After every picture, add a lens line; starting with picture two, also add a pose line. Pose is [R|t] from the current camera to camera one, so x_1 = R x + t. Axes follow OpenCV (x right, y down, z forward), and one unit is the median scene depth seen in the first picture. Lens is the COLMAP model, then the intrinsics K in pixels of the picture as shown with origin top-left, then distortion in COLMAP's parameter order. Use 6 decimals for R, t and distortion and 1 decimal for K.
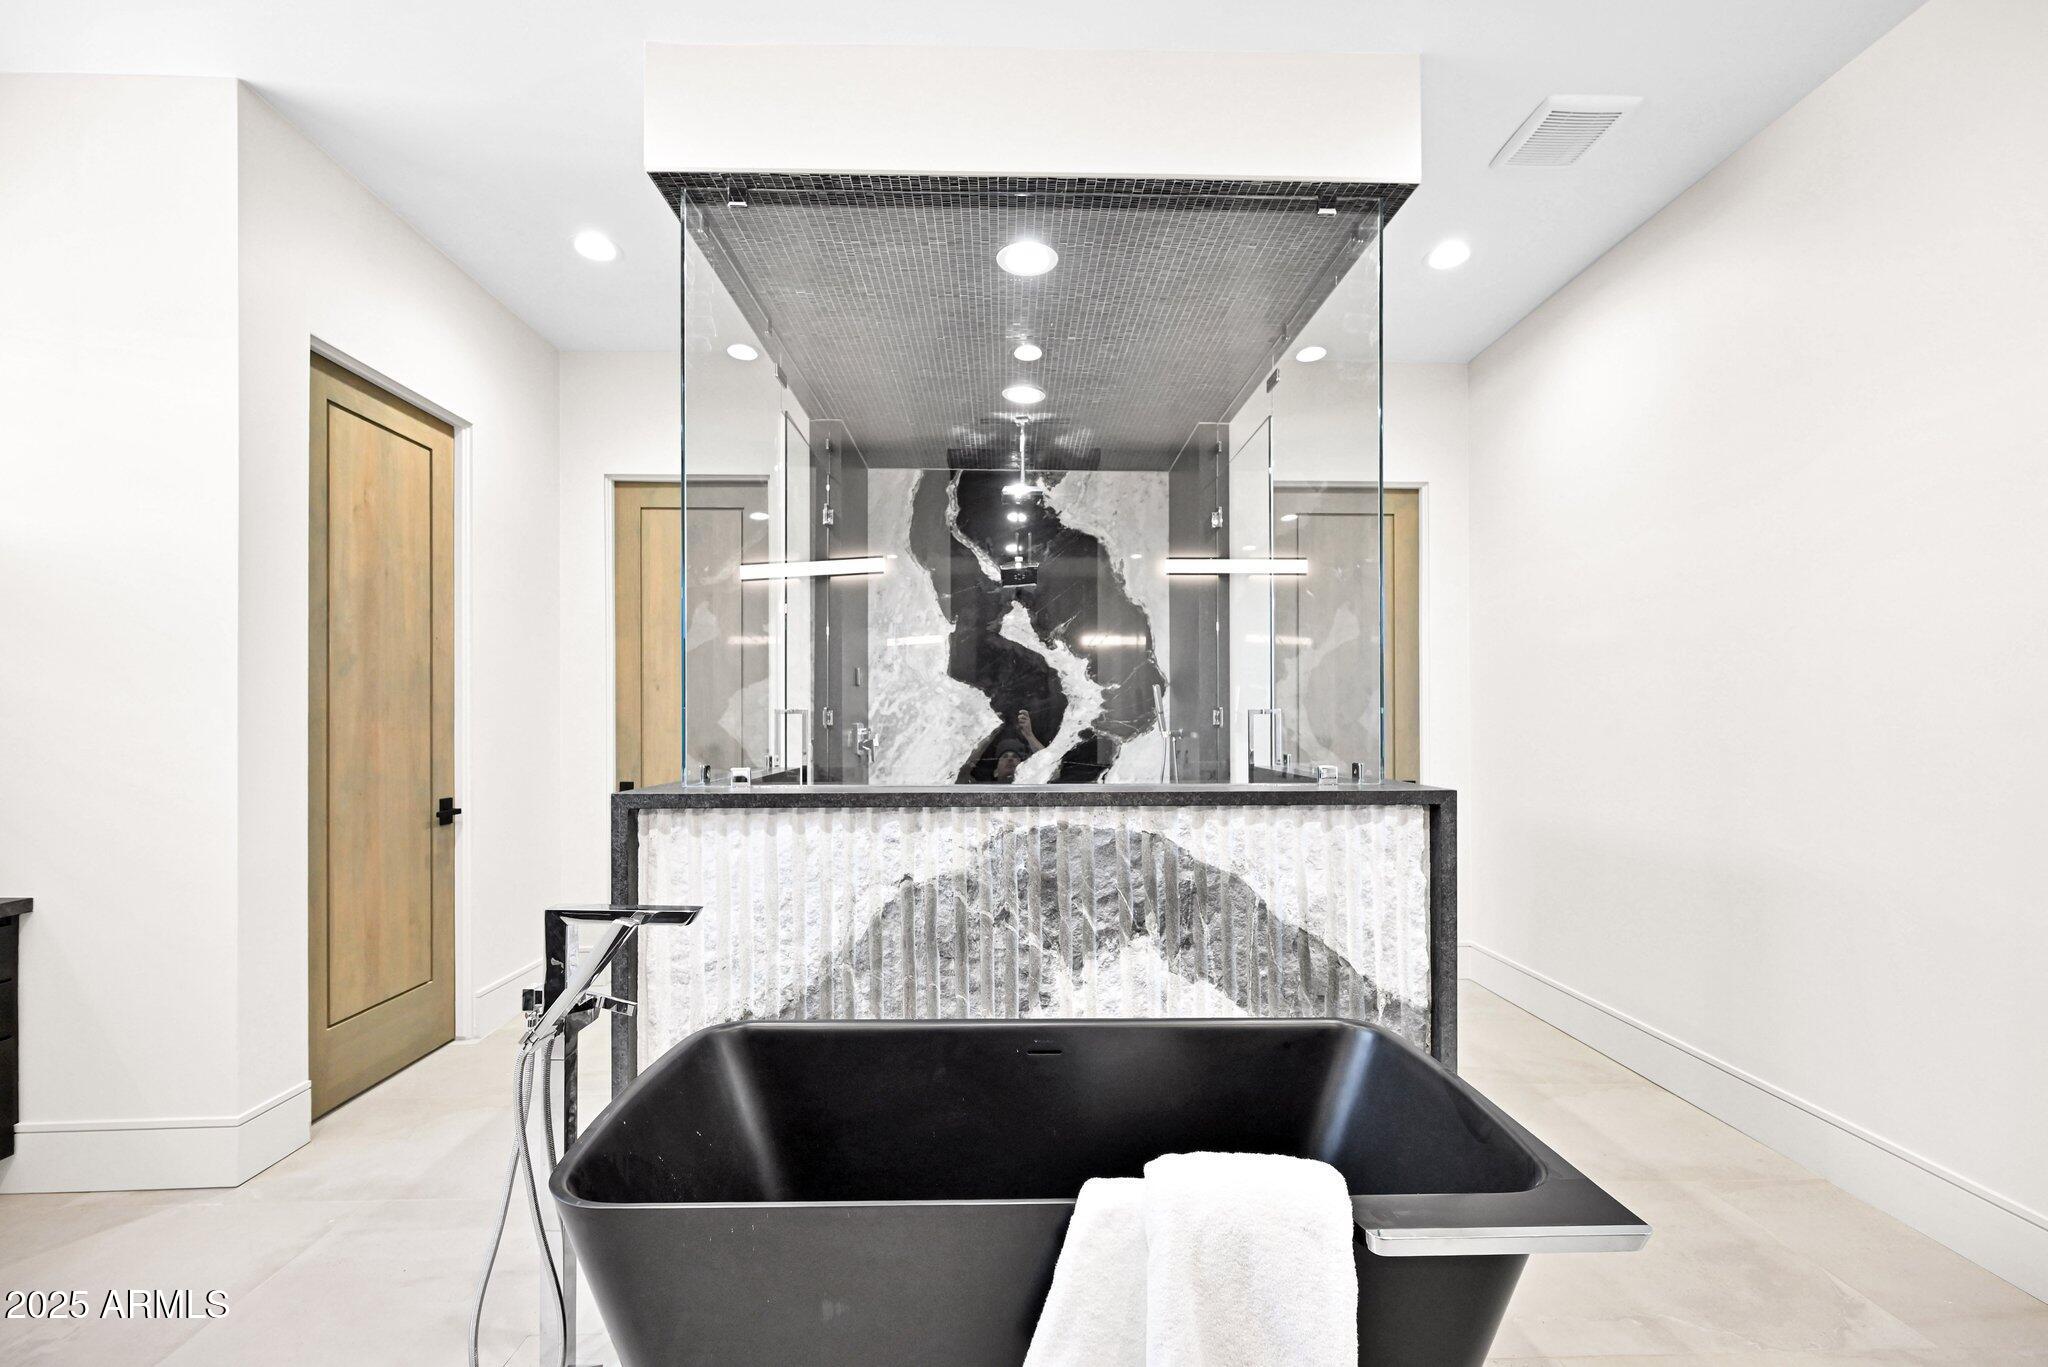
lens RADIAL K [[830.7, 0, 1026.0], [0, 830.7, 720.8], [0, 0, 1]] dist [-0.017910, 0.000026]
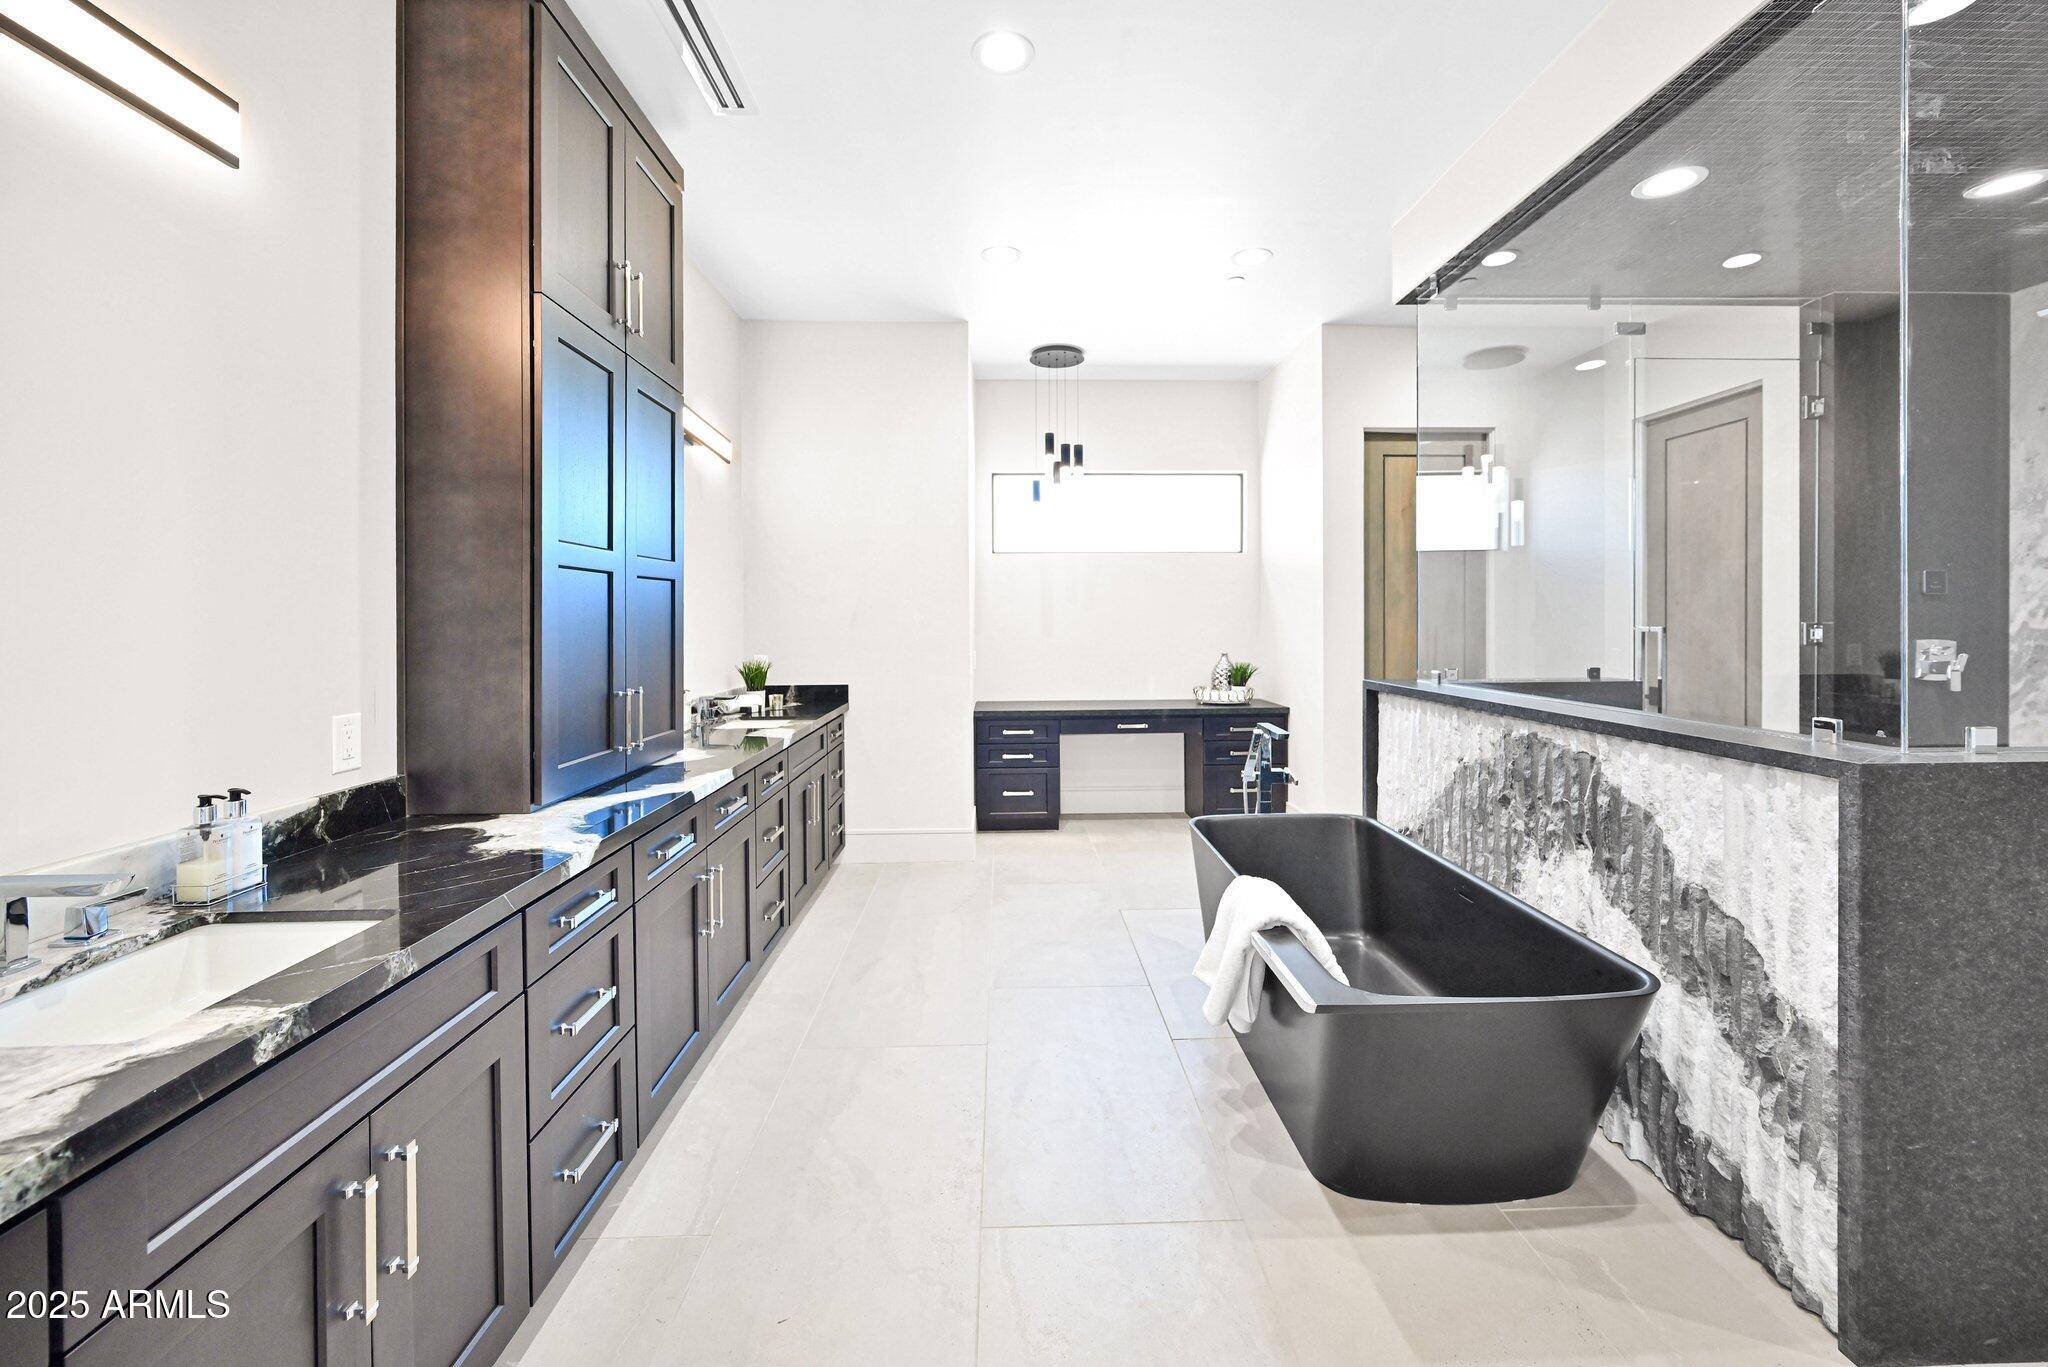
lens RADIAL K [[826.6, 0, 1021.7], [0, 826.6, 636.8], [0, 0, 1]] dist [0.000113, 0.000157]
pose [[-0.000458, 0.022187, -0.999754, 1.220762], [0.004449, 0.999744, 0.022185, -0.045016], [0.999990, -0.004438, -0.000557, 0.266844]]
